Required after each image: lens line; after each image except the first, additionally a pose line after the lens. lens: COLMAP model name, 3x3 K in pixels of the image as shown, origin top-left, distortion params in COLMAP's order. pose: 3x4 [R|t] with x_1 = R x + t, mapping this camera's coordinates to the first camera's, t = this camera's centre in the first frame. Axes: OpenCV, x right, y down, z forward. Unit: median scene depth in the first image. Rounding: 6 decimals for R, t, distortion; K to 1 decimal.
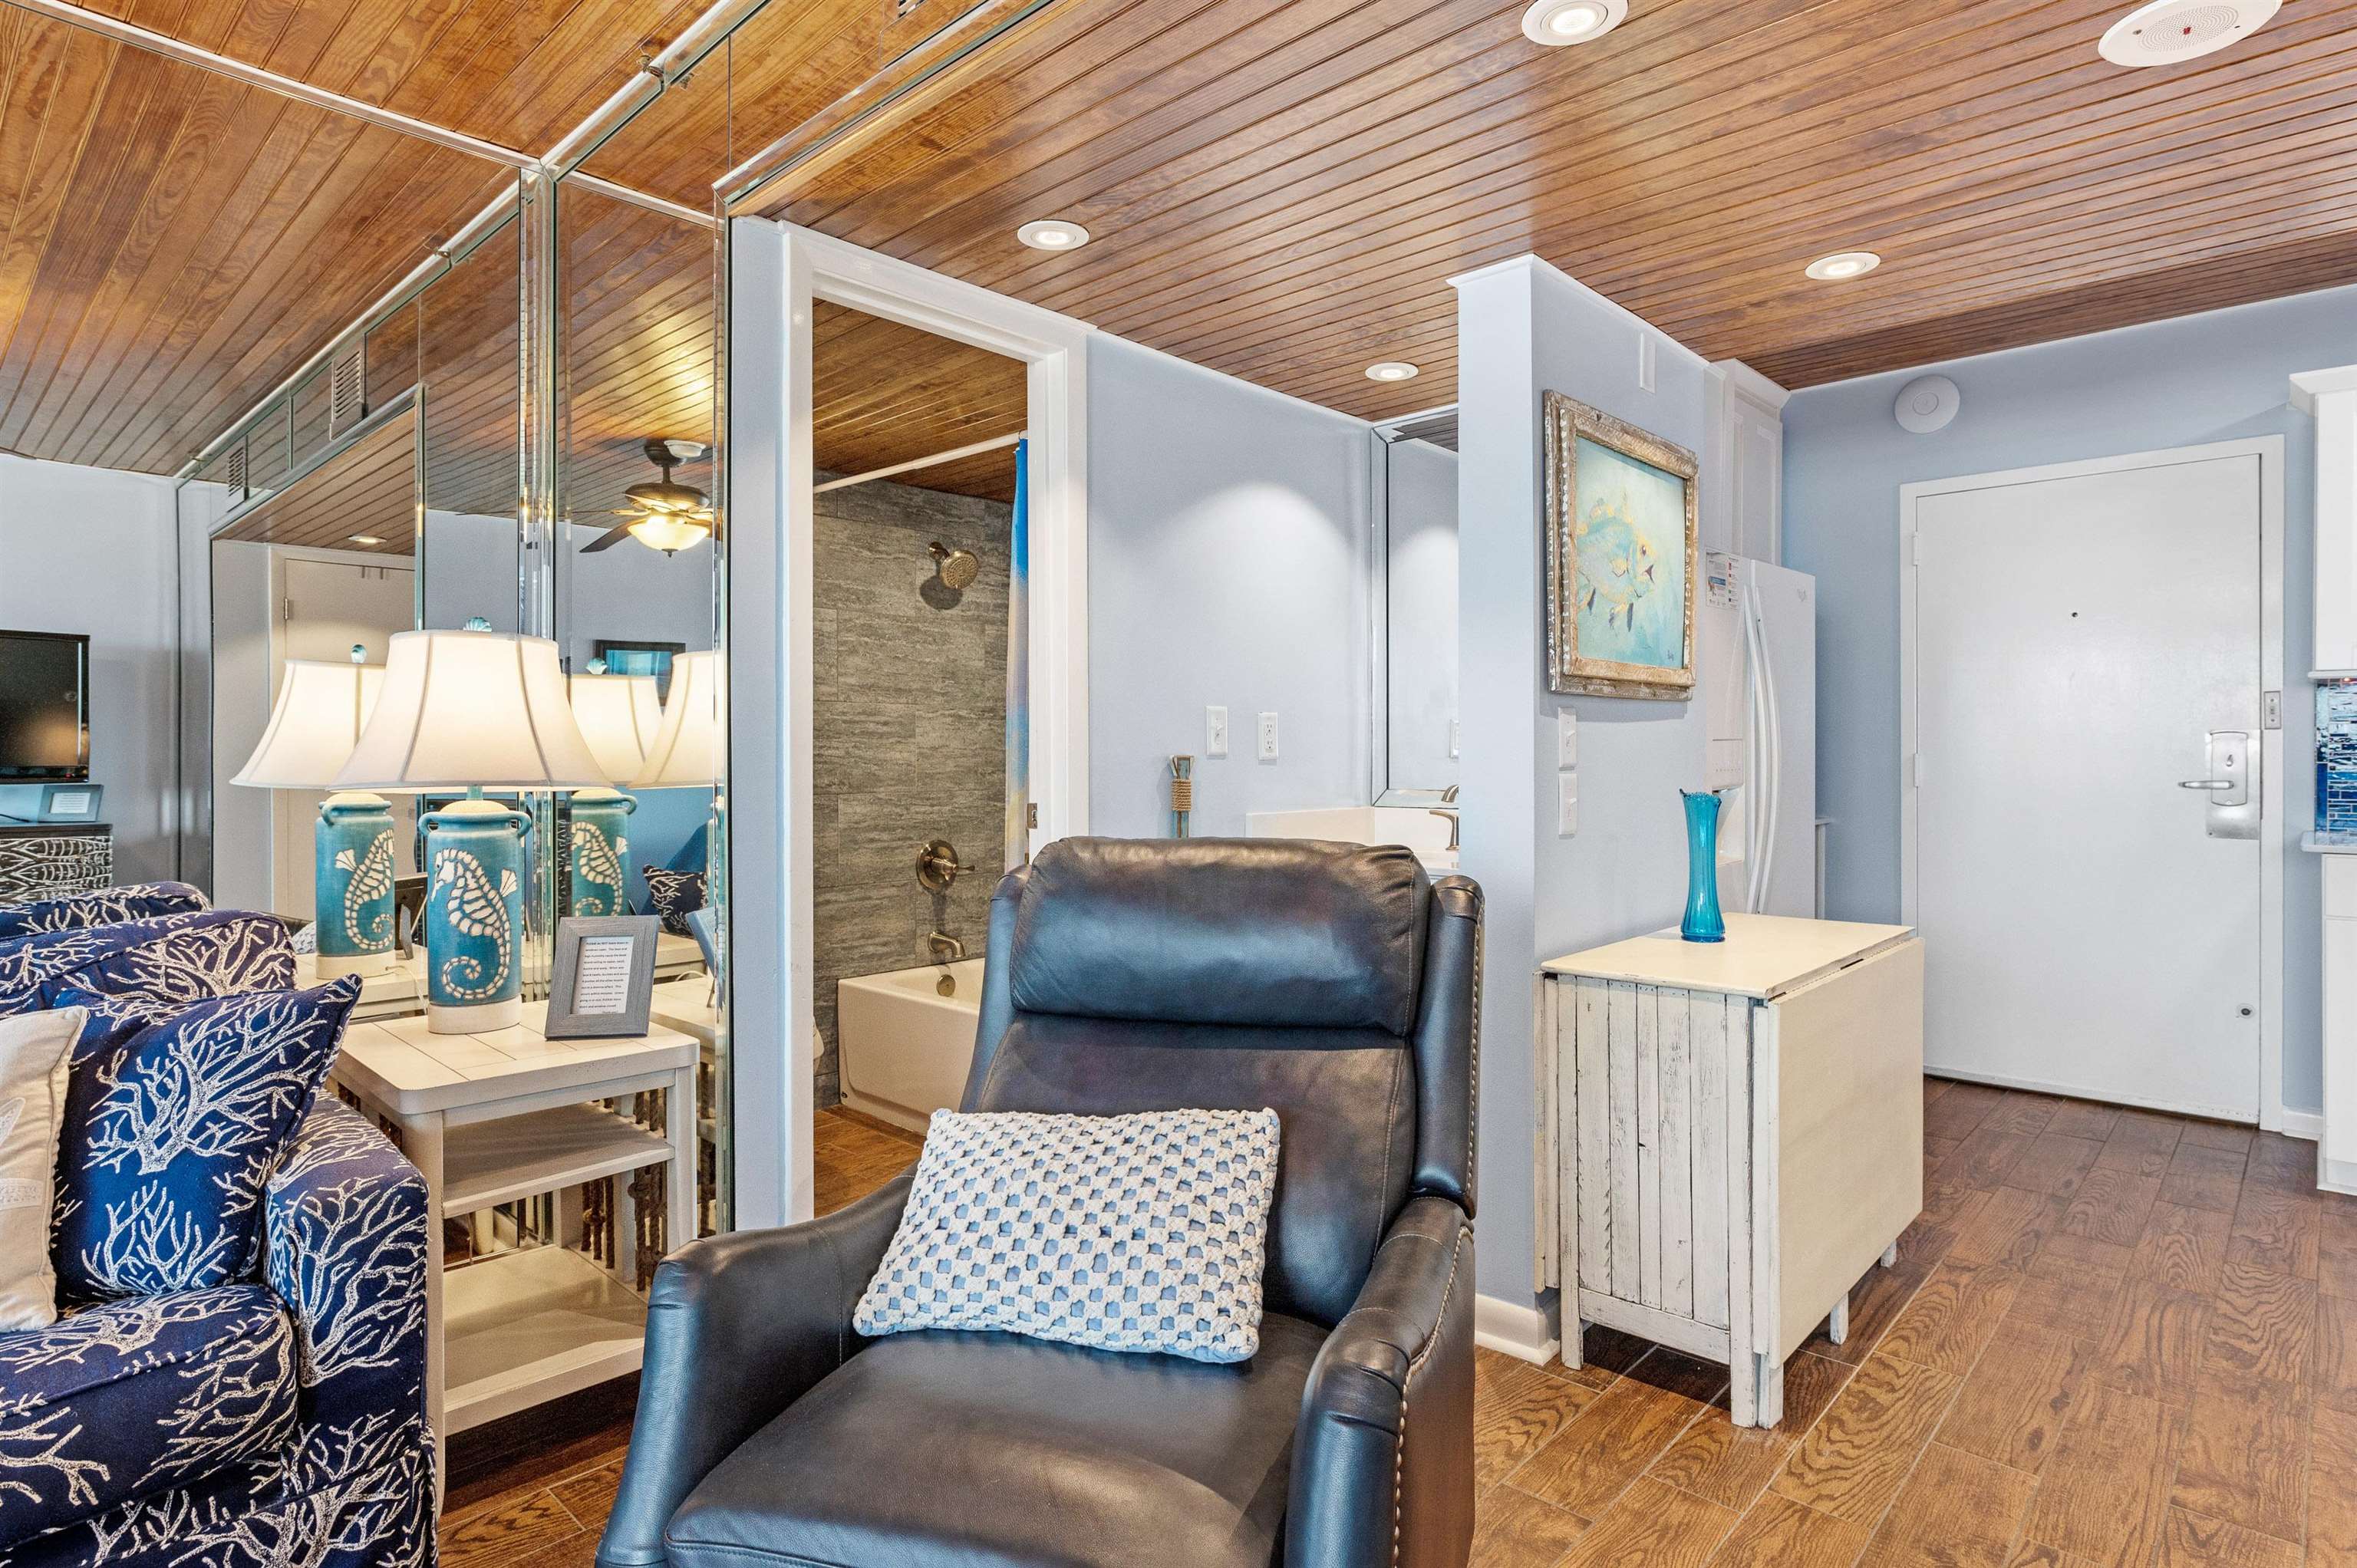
lens RADIAL K [[1227.9, 0, 1186.6], [0, 1227.9, 762.7], [0, 0, 1]] dist [-0.002114, -0.000425]
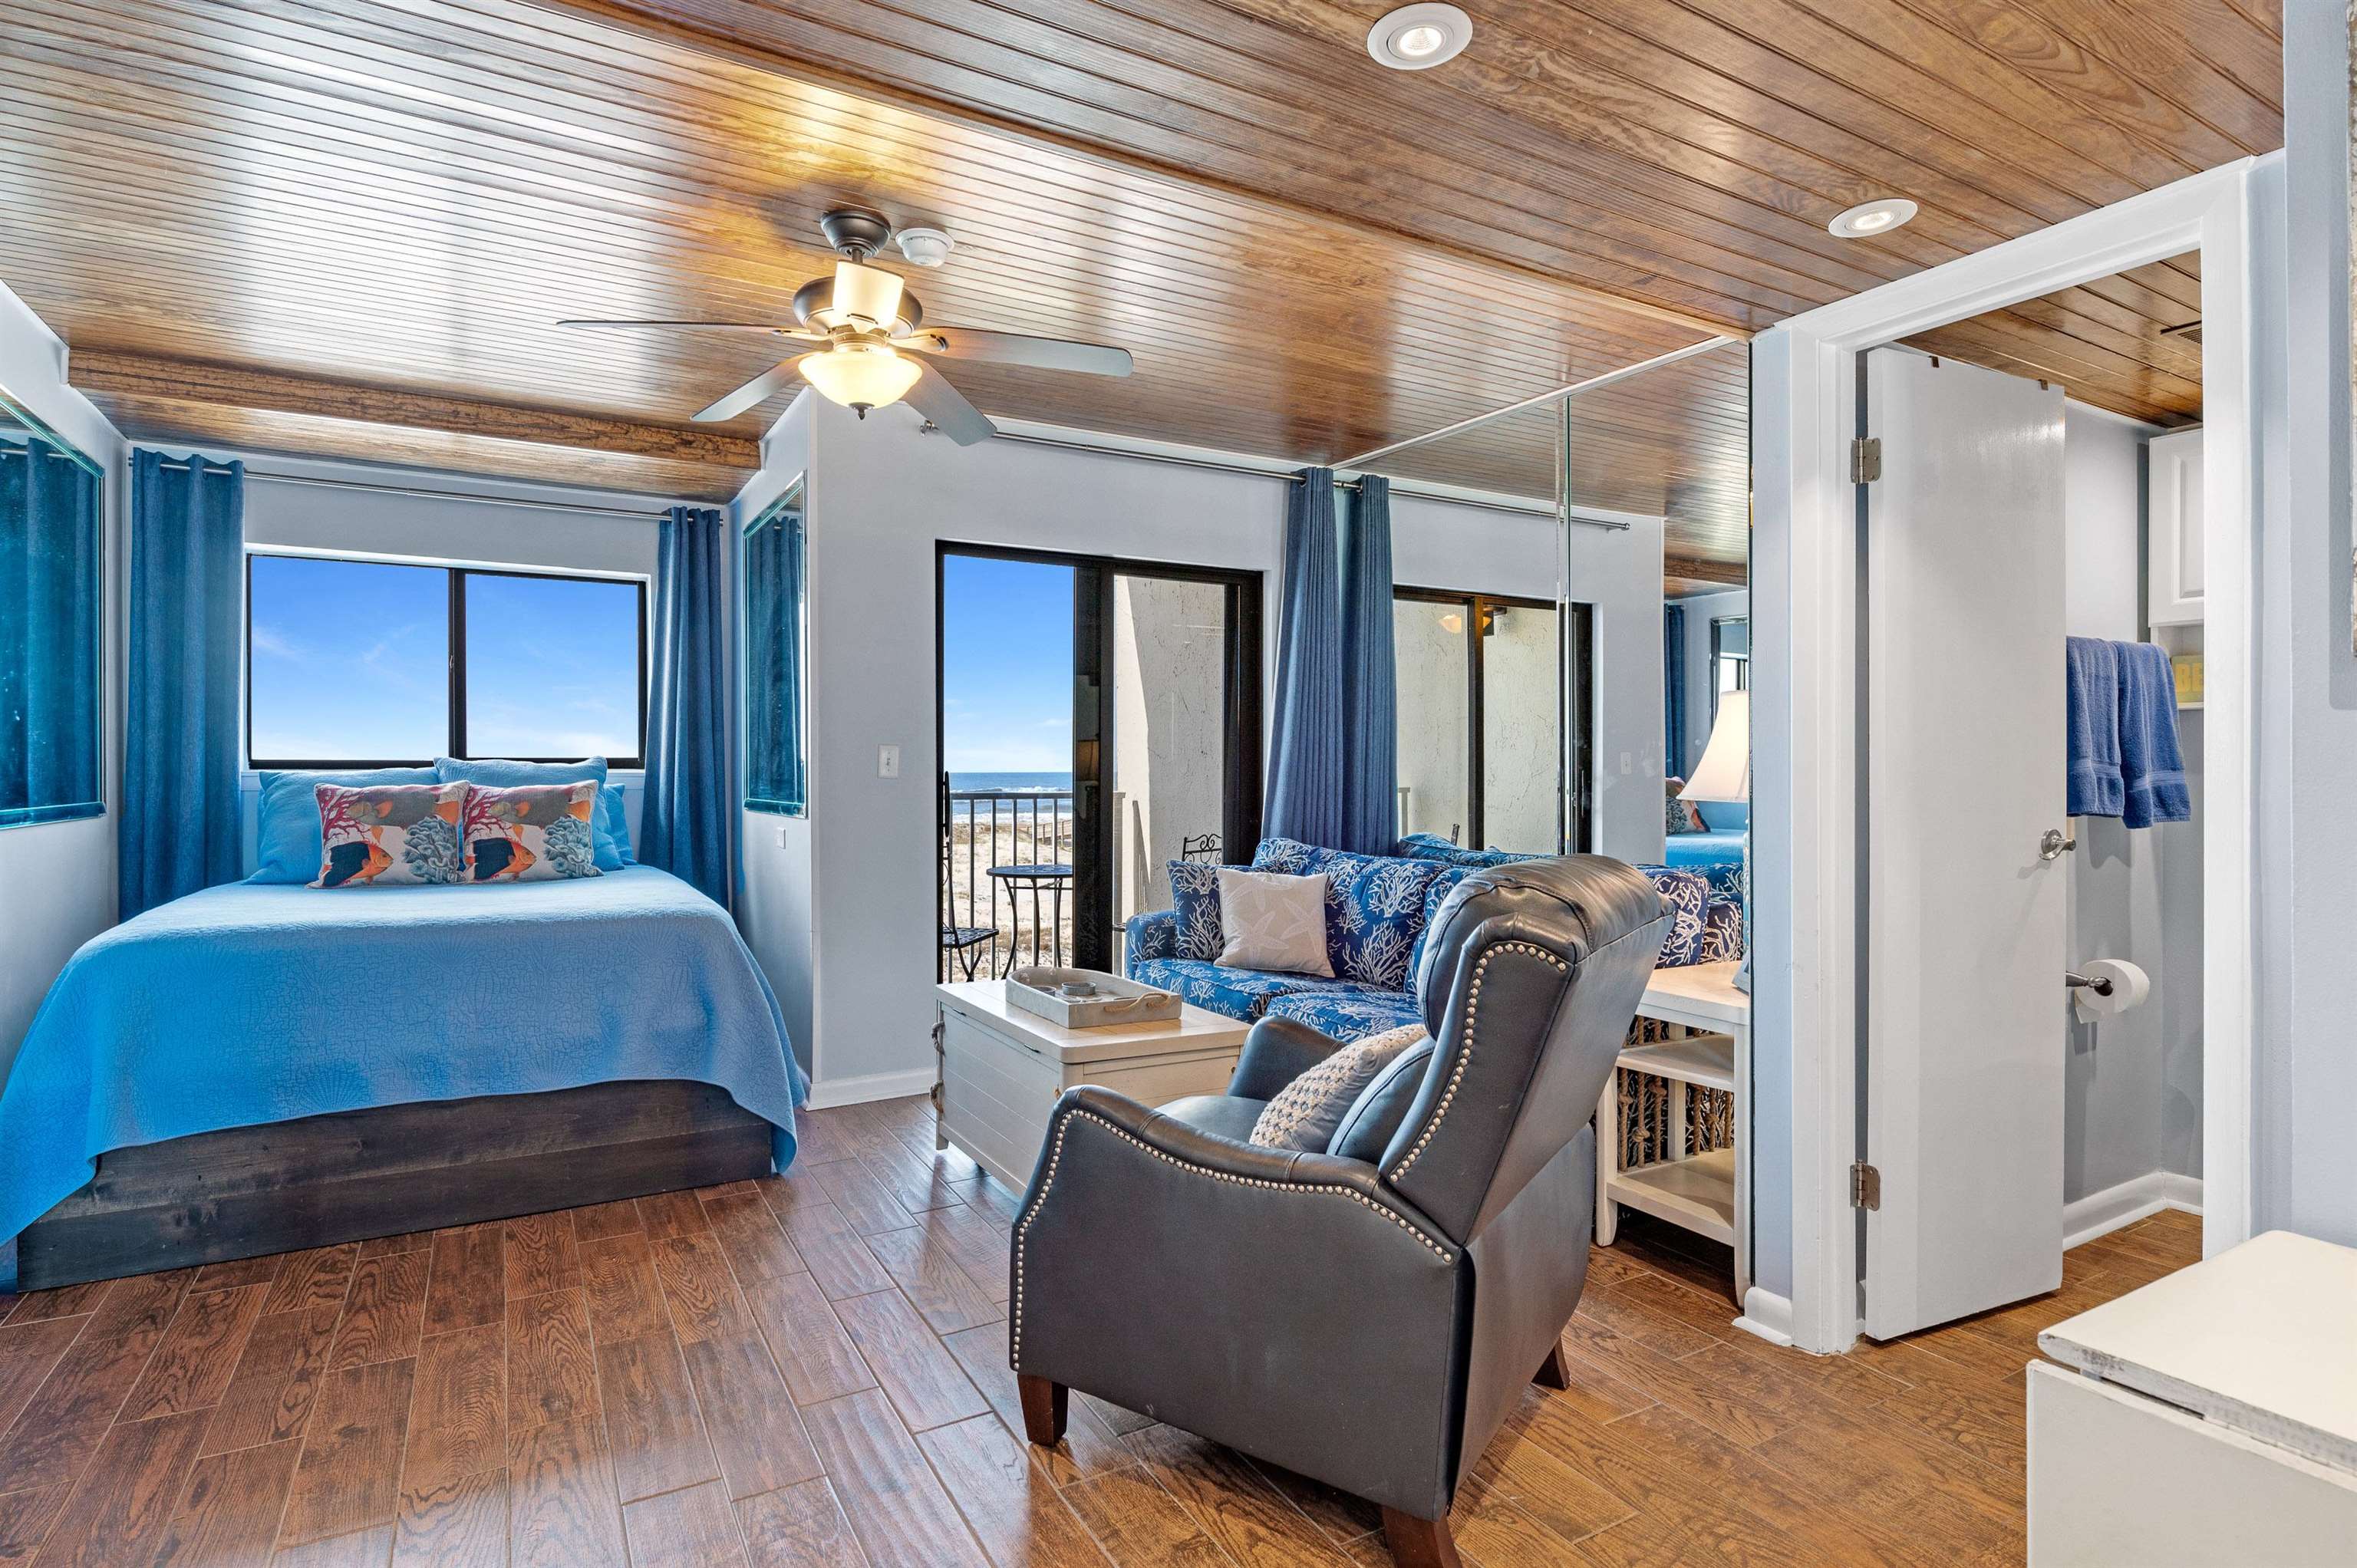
lens RADIAL K [[1194.5, 0, 1172.5], [0, 1194.5, 777.8], [0, 0, 1]] dist [-0.020230, -0.000465]
pose [[-0.298778, 0.008688, -0.954283, 0.888656], [0.001905, 0.999962, 0.008508, -0.017318], [0.954321, 0.000724, -0.298783, 0.751773]]
